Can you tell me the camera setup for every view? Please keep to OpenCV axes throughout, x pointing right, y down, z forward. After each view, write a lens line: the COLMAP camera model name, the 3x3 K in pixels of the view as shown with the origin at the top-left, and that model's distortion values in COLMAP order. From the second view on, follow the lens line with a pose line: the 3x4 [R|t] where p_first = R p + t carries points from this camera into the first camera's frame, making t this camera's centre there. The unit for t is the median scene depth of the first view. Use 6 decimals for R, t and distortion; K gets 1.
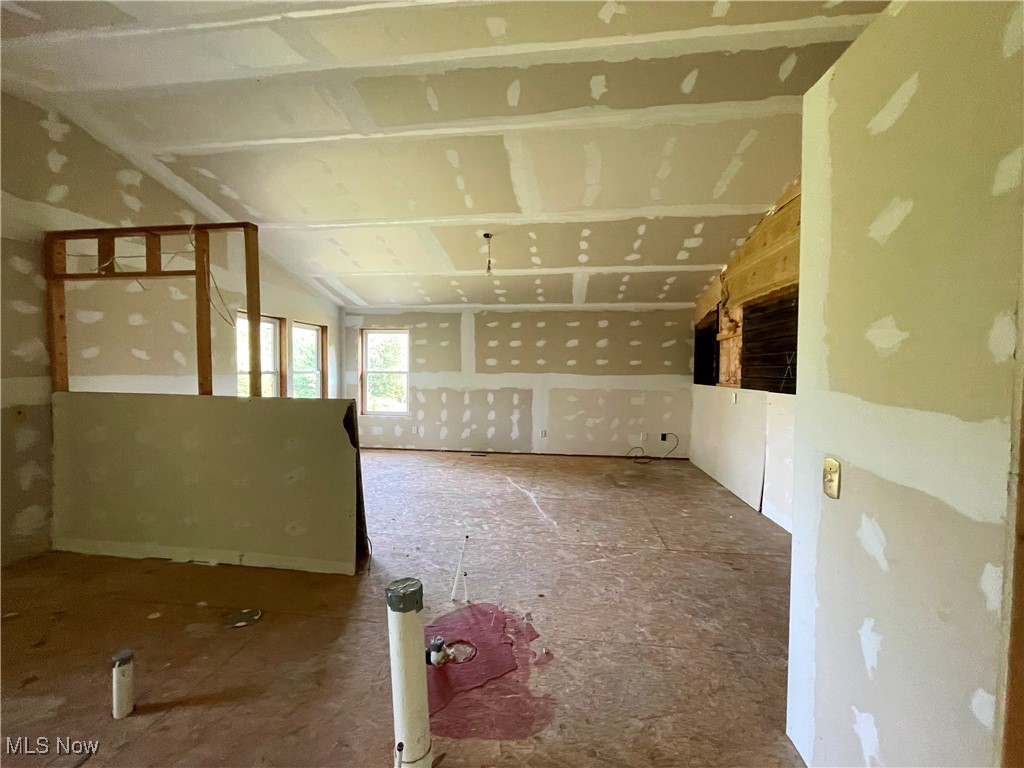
lens RADIAL K [[414.2, 0, 510.5], [0, 414.2, 384.1], [0, 0, 1]] dist [-0.002610, 0.000075]
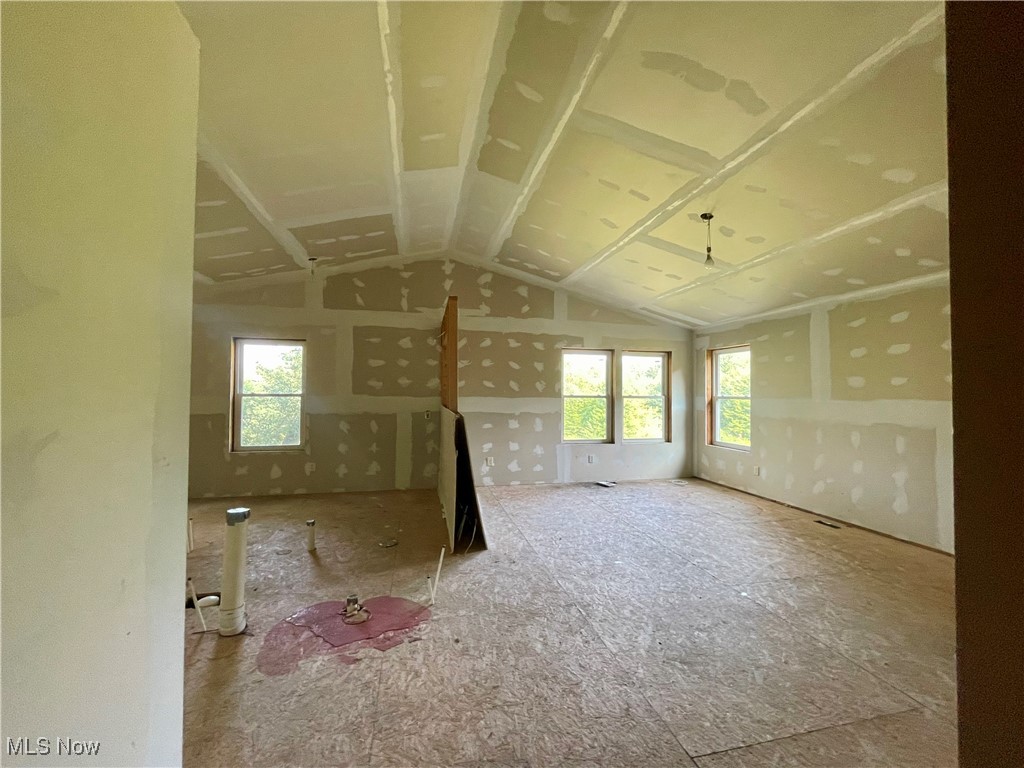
lens RADIAL K [[414.2, 0, 511.7], [0, 414.2, 385.1], [0, 0, 1]] dist [-0.002610, 0.000075]
pose [[0.349177, -0.023694, -0.936757, 0.364435], [-0.037046, 0.998550, -0.039066, -0.004404], [0.936324, 0.048344, 0.347792, 0.290693]]
